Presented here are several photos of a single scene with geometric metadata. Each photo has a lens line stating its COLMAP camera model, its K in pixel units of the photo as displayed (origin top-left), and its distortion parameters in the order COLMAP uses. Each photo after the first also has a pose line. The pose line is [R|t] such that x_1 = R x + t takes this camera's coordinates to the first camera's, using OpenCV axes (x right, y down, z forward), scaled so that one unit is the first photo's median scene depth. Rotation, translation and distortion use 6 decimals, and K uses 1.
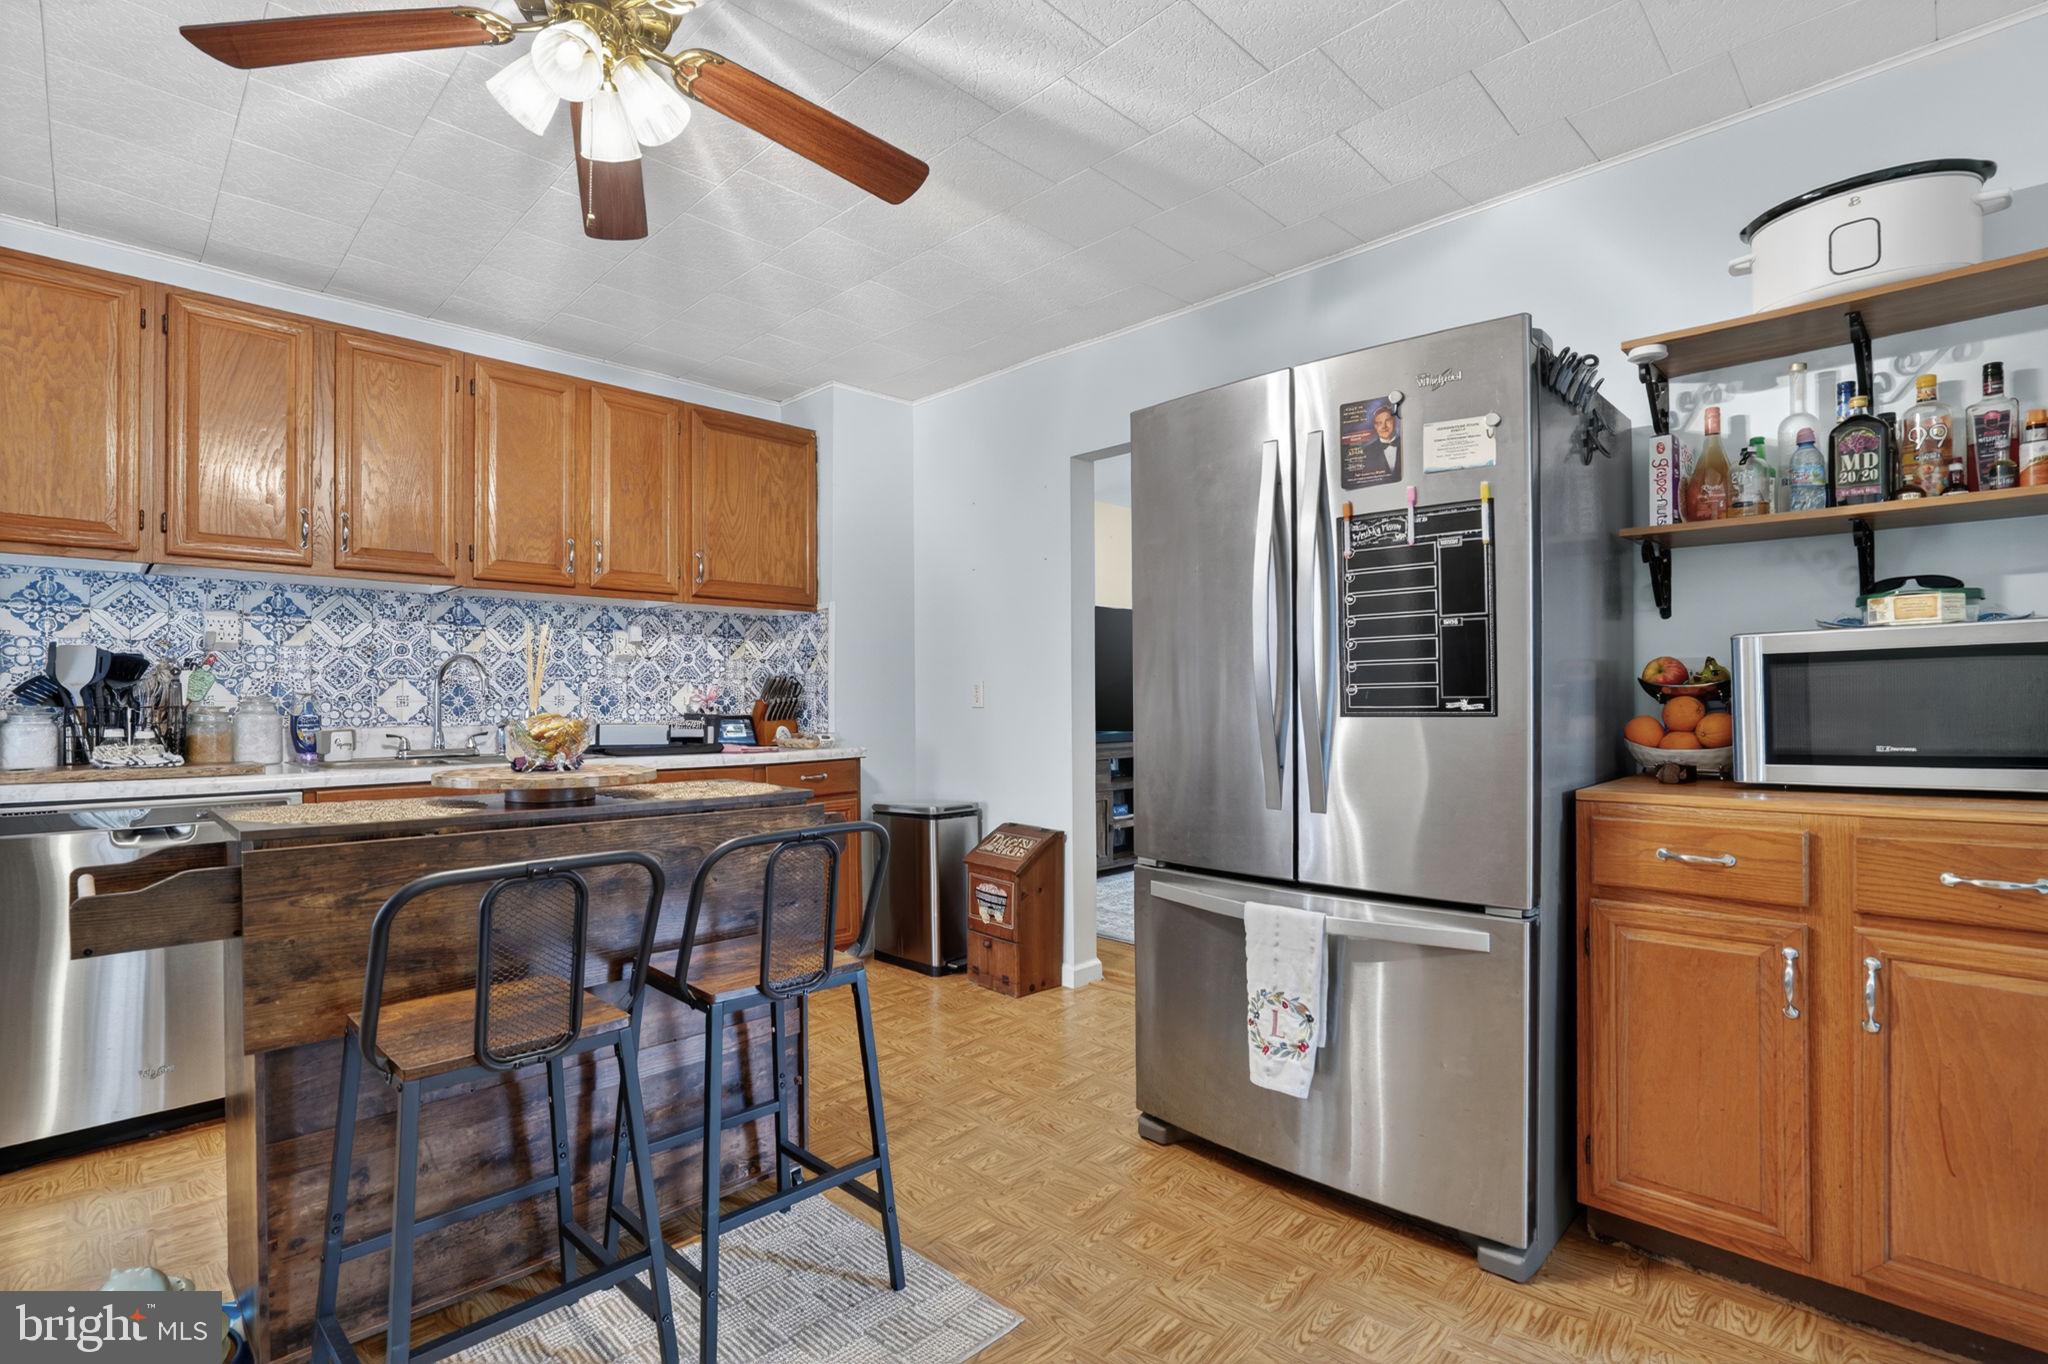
lens RADIAL K [[995.8, 0, 991.5], [0, 995.8, 678.8], [0, 0, 1]] dist [-0.035617, 0.020088]
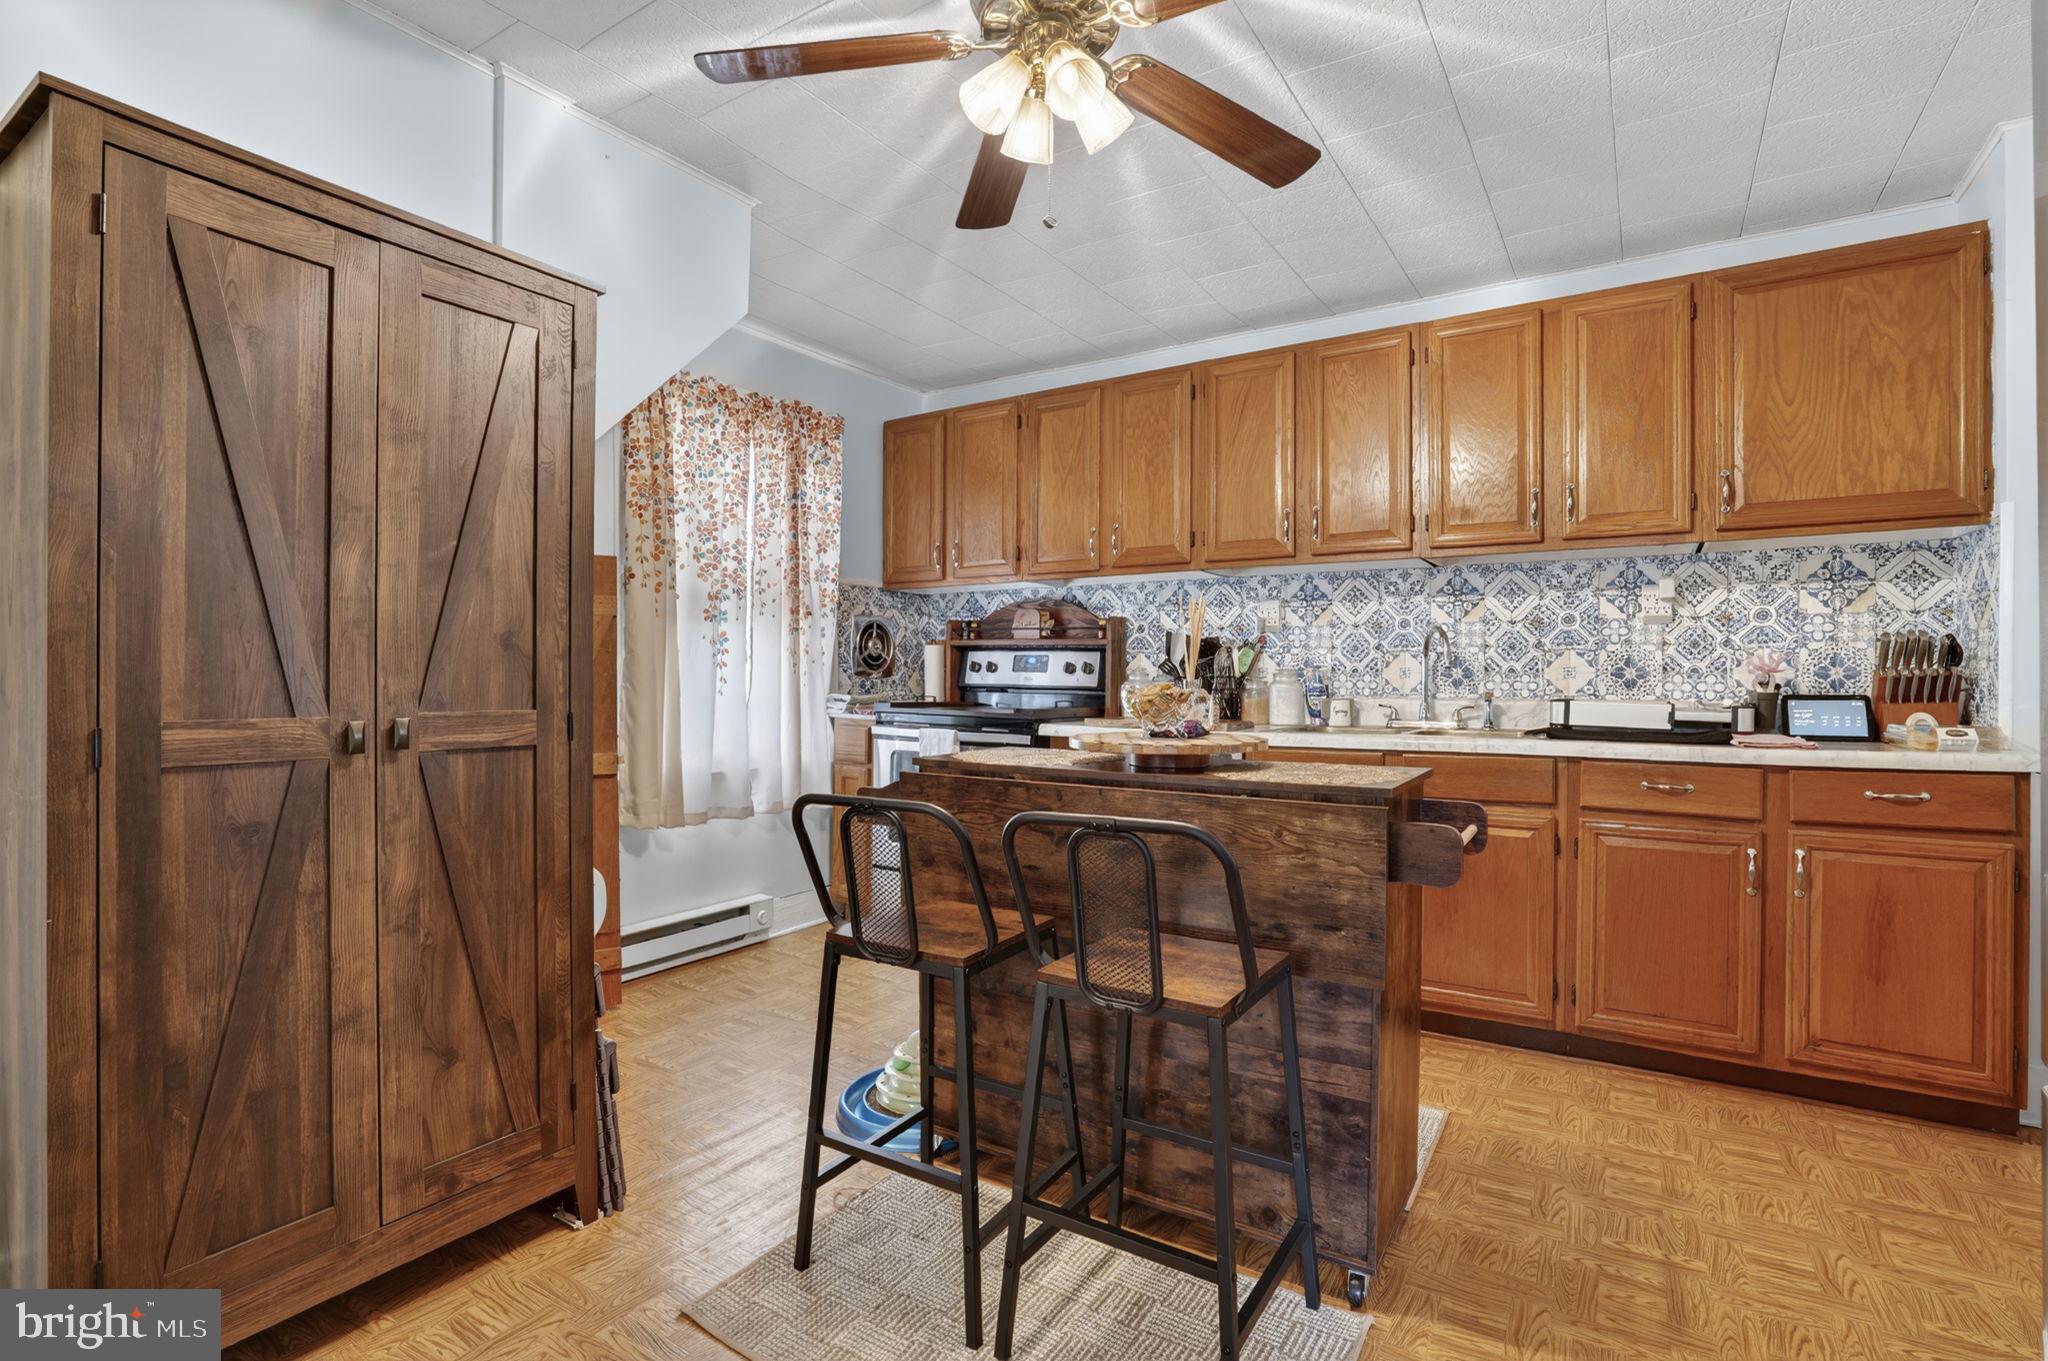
lens RADIAL K [[995.8, 0, 991.5], [0, 995.8, 677.3], [0, 0, 1]] dist [-0.035617, 0.020088]
pose [[0.191400, 0.006196, -0.981493, 0.305017], [0.020886, 0.999728, 0.010384, 0.006148], [0.981290, -0.022487, 0.191219, 0.319653]]
